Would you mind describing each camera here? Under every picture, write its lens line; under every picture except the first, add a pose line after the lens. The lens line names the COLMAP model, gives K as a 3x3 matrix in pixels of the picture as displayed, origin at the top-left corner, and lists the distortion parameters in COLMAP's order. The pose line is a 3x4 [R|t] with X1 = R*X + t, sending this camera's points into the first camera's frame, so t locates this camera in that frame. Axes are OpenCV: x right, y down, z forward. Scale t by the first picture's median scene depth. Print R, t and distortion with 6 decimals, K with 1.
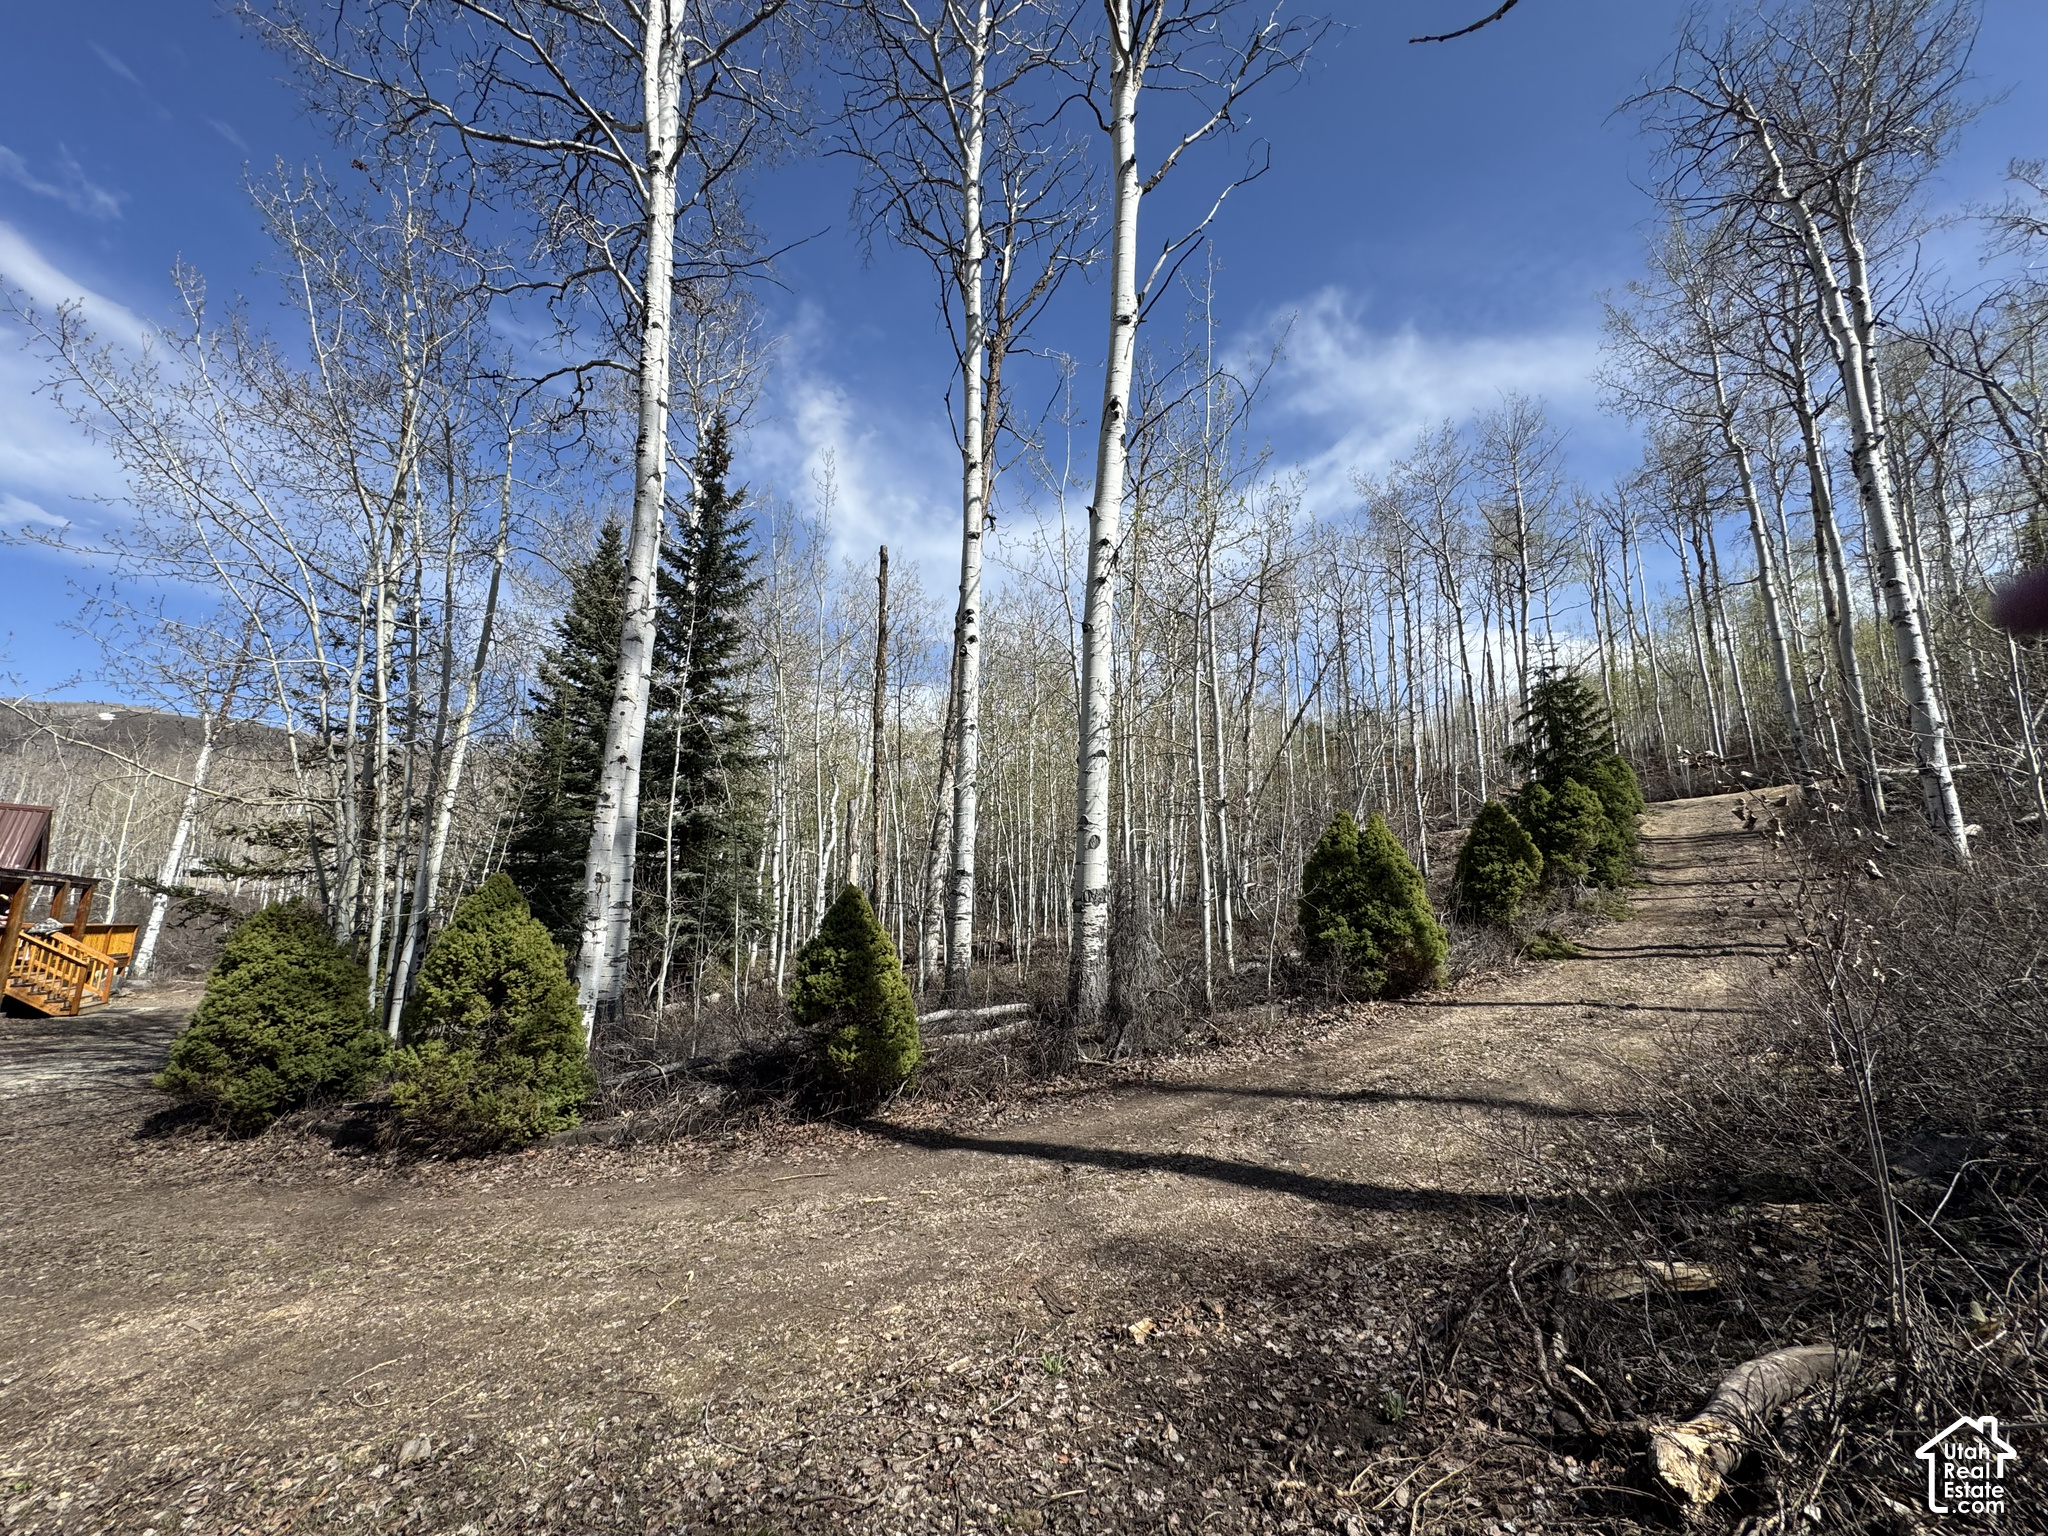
lens RADIAL K [[816.9, 0, 1020.9], [0, 816.9, 764.6], [0, 0, 1]] dist [-0.000902, -0.000233]
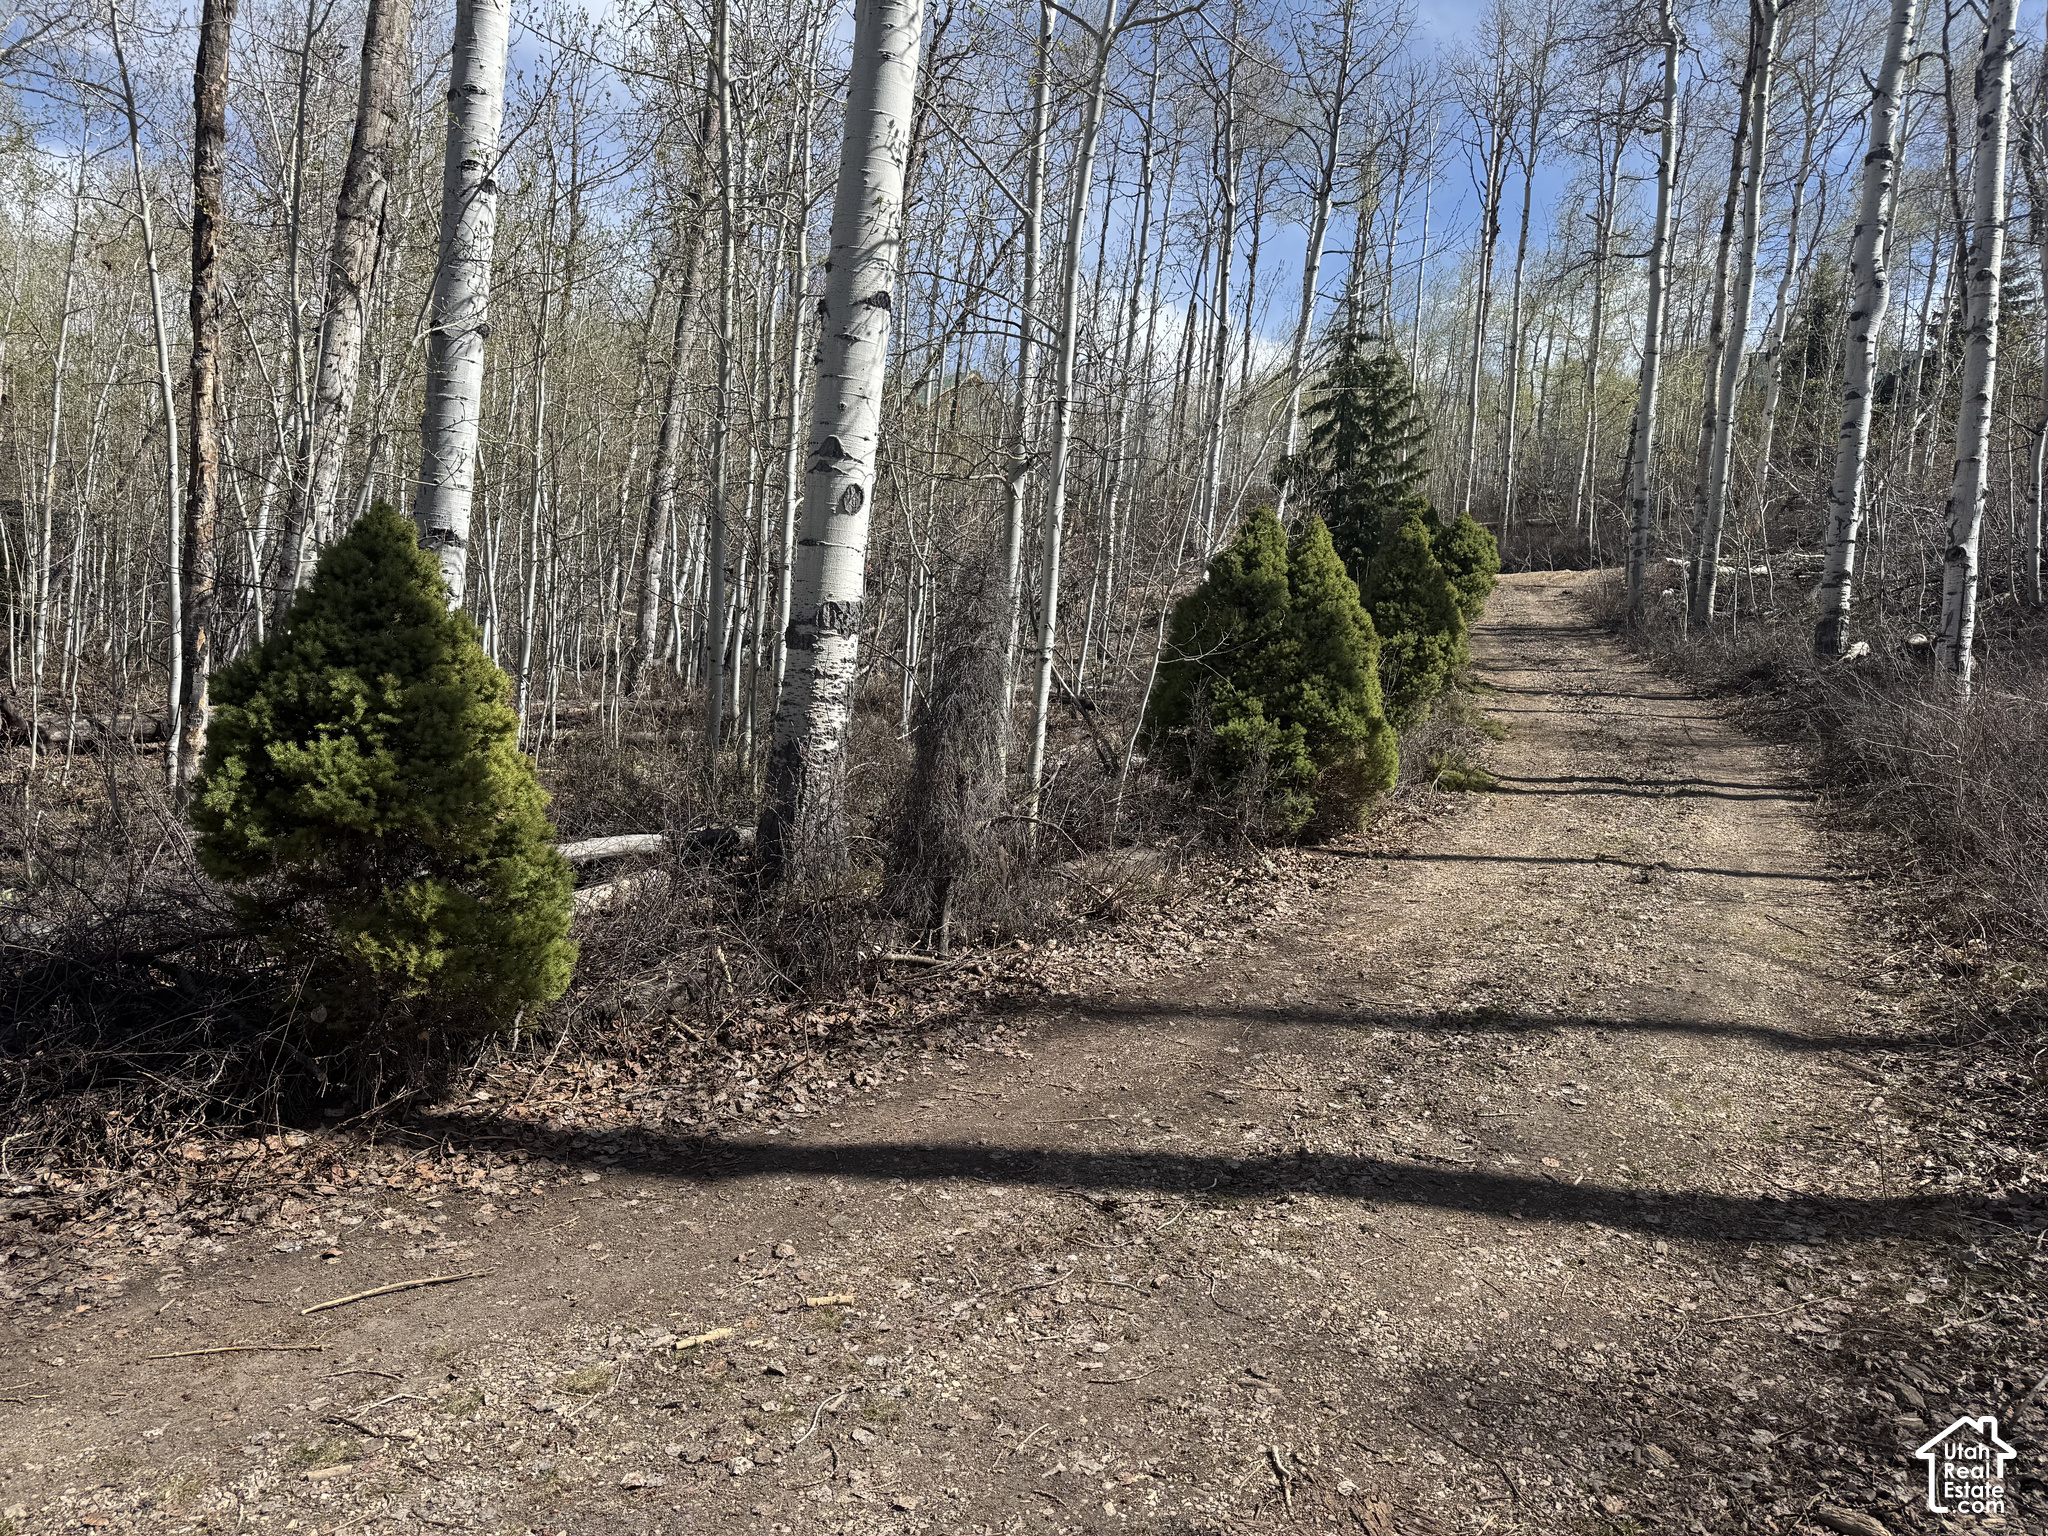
lens RADIAL K [[1444.6, 0, 1034.6], [0, 1444.6, 778.8], [0, 0, 1]] dist [0.064636, -0.084607]
pose [[0.882912, 0.045991, 0.467281, -0.187212], [-0.155124, 0.967882, 0.197840, 0.070164], [-0.443174, -0.247162, 0.861689, 0.221430]]
